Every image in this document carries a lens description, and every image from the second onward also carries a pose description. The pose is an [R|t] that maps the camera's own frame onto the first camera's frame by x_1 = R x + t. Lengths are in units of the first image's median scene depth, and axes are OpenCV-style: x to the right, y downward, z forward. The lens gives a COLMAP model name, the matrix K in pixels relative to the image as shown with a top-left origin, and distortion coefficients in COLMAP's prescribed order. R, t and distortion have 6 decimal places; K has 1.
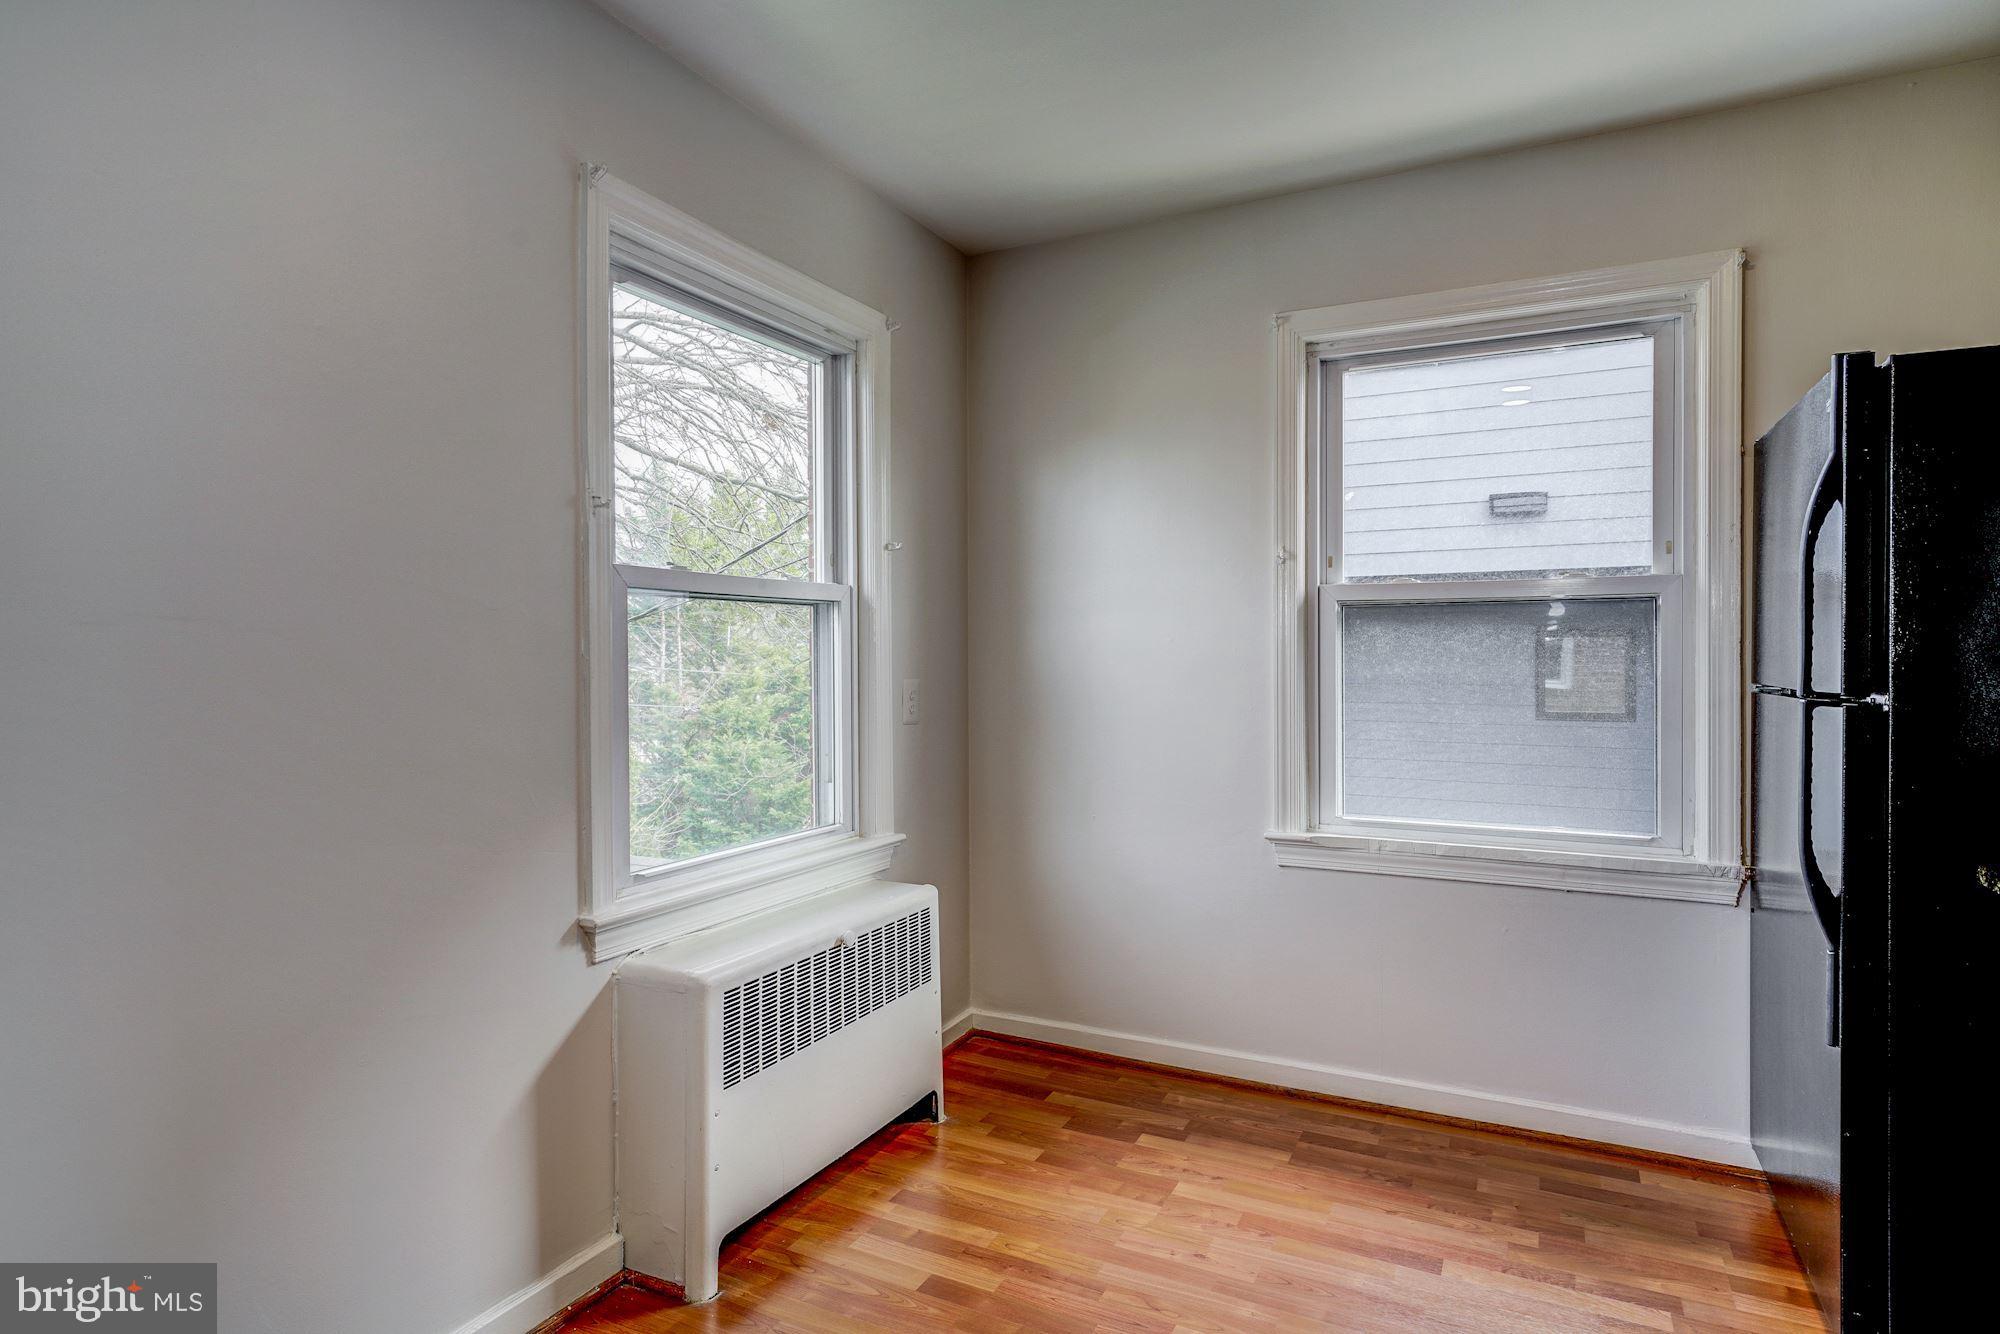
lens RADIAL K [[1102.7, 0, 991.5], [0, 1102.7, 656.2], [0, 0, 1]] dist [0.005745, 0.000583]
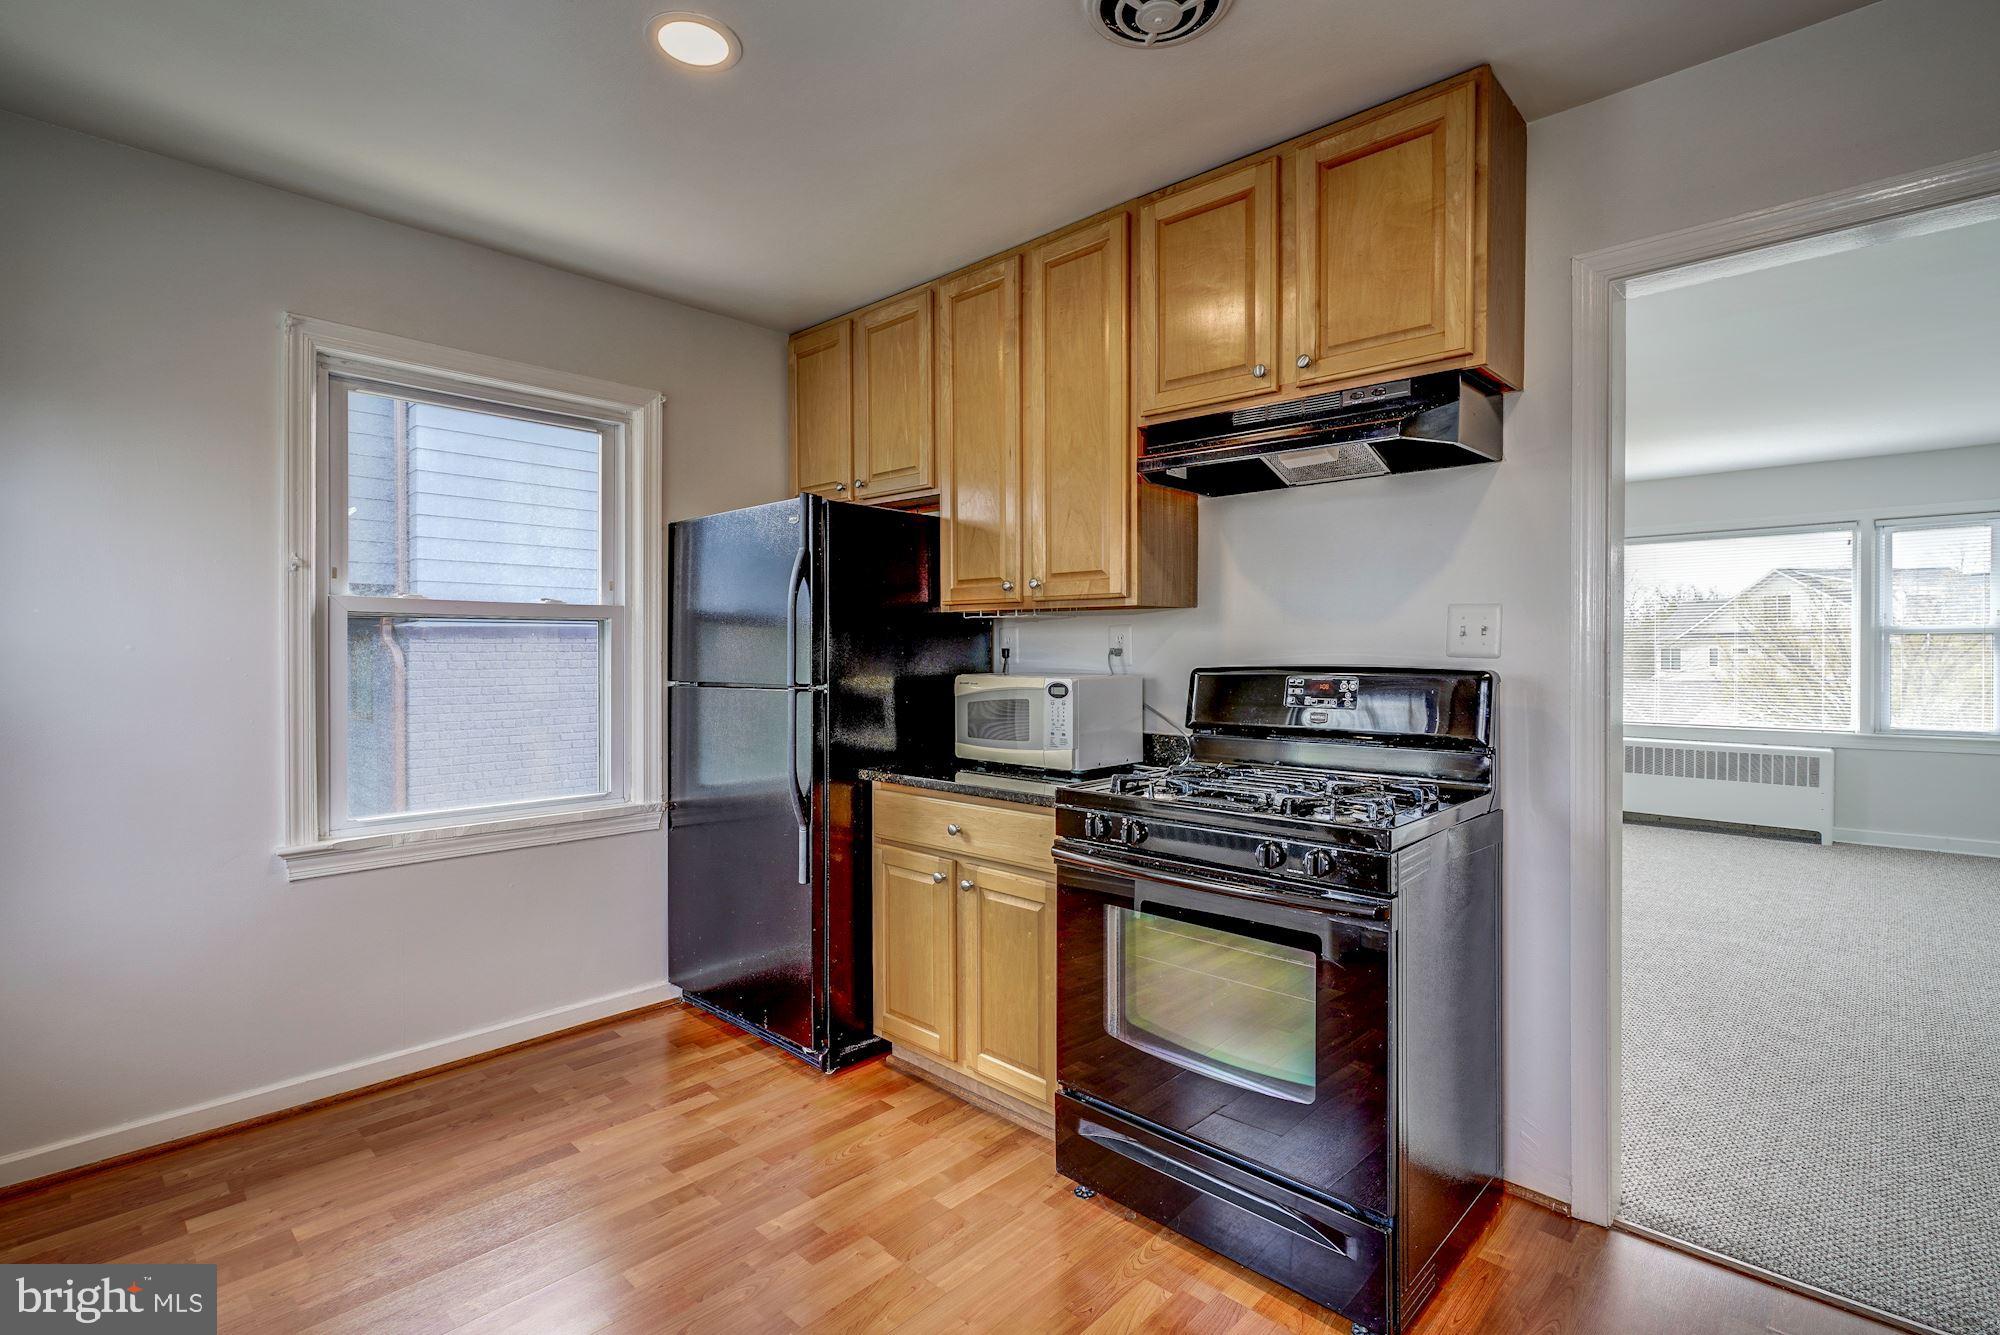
lens RADIAL K [[932.0, 0, 999.3], [0, 932.0, 659.7], [0, 0, 1]] dist [-0.000445, 0.000293]
pose [[0.280676, -0.002304, 0.959800, -0.395093], [0.003285, 0.999994, 0.001440, -0.004841], [-0.959797, 0.002749, 0.280682, 0.191603]]
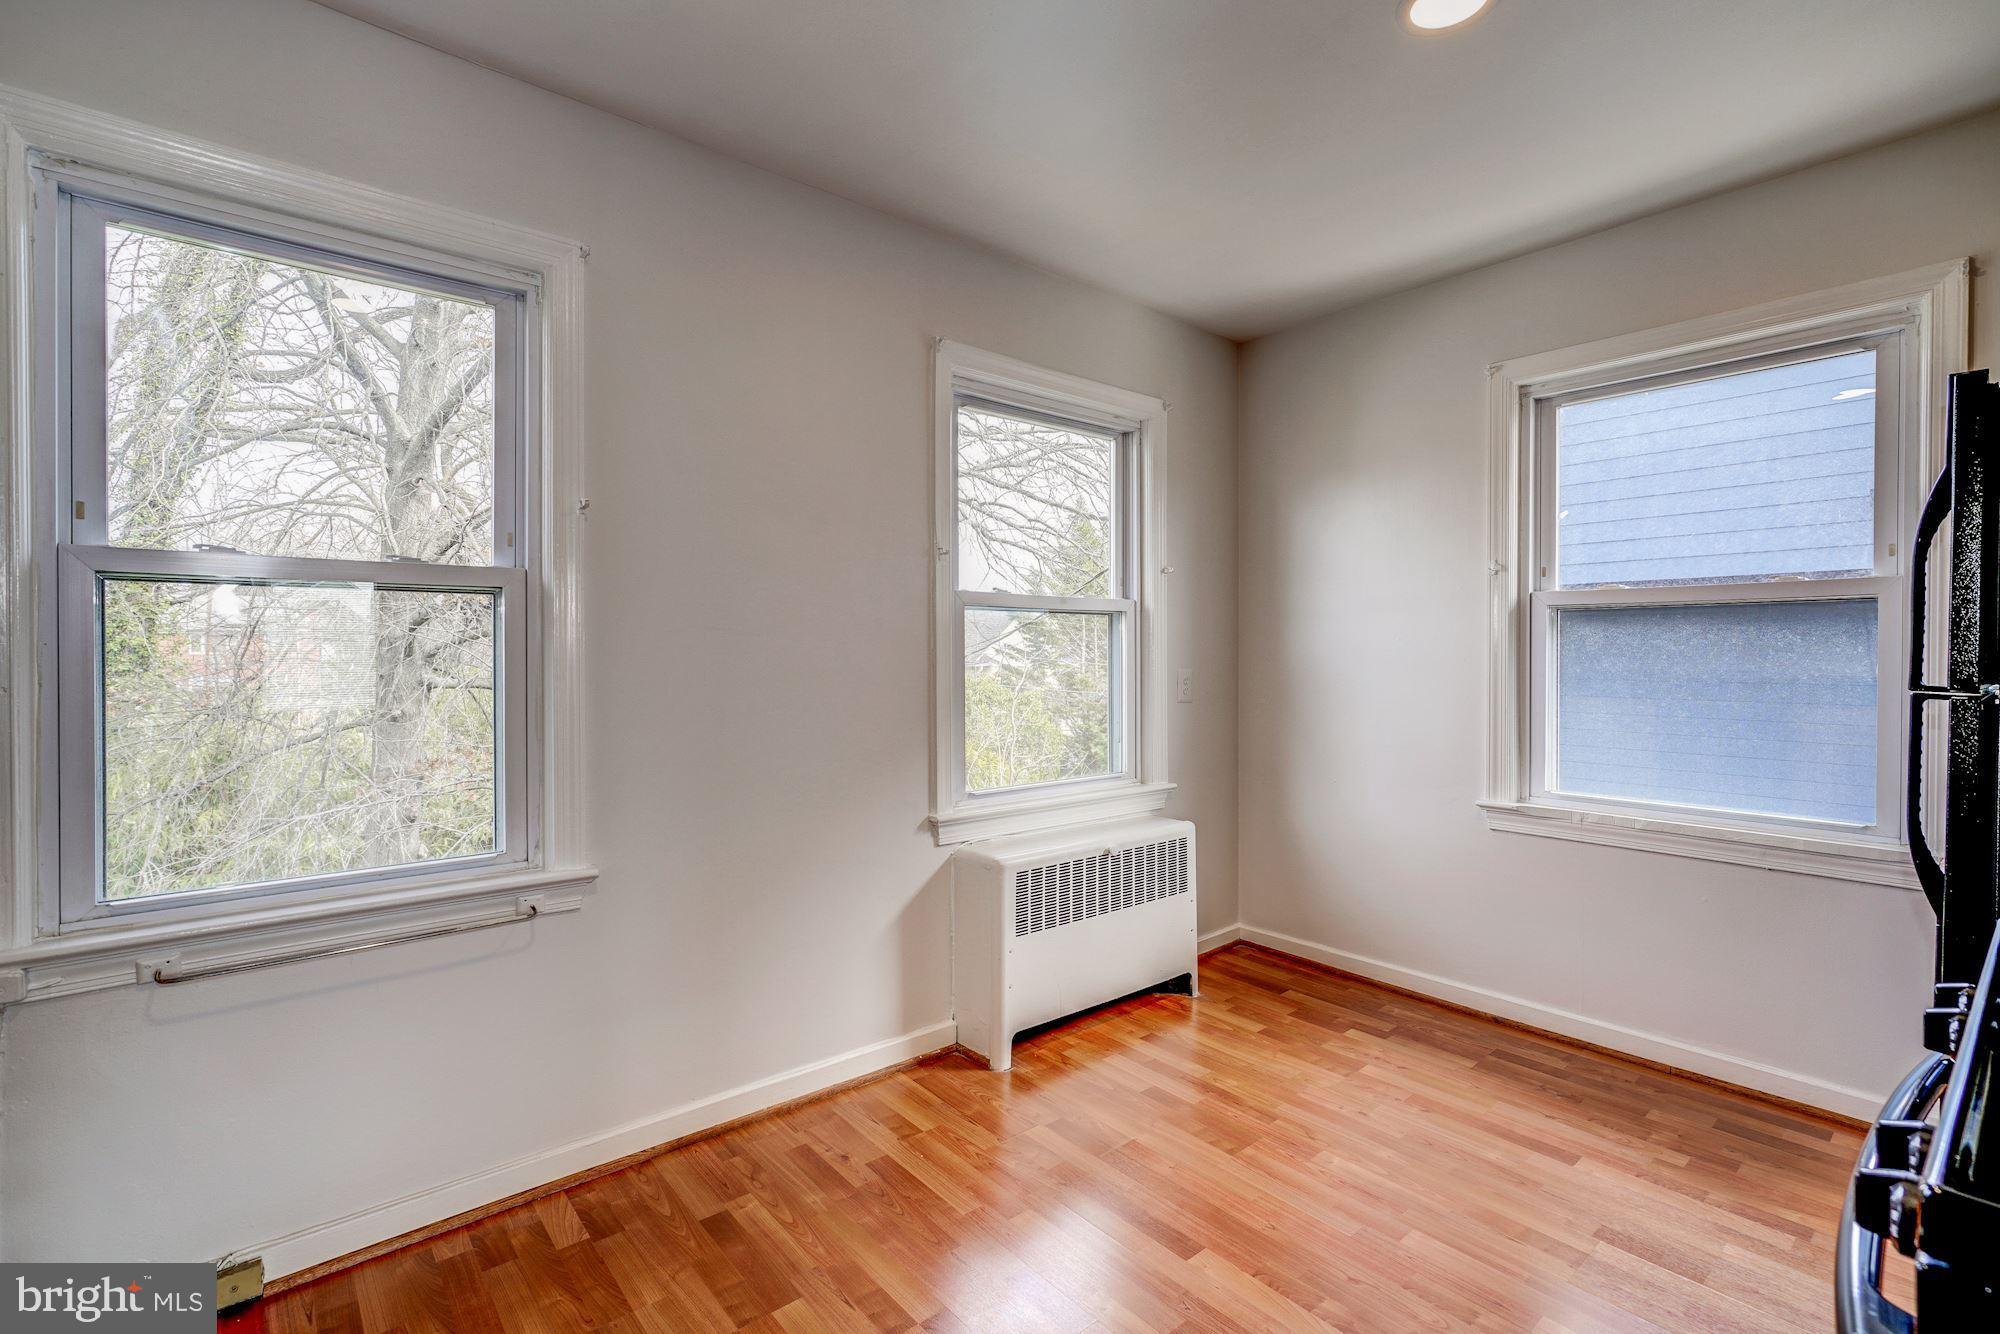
lens RADIAL K [[916.0, 0, 992.5], [0, 916.0, 659.9], [0, 0, 1]] dist [-0.000531, 0.000703]
pose [[0.919960, 0.007303, -0.391945, 0.172036], [-0.004546, 0.999958, 0.007961, 0.002470], [0.391986, -0.005542, 0.919954, -0.132110]]
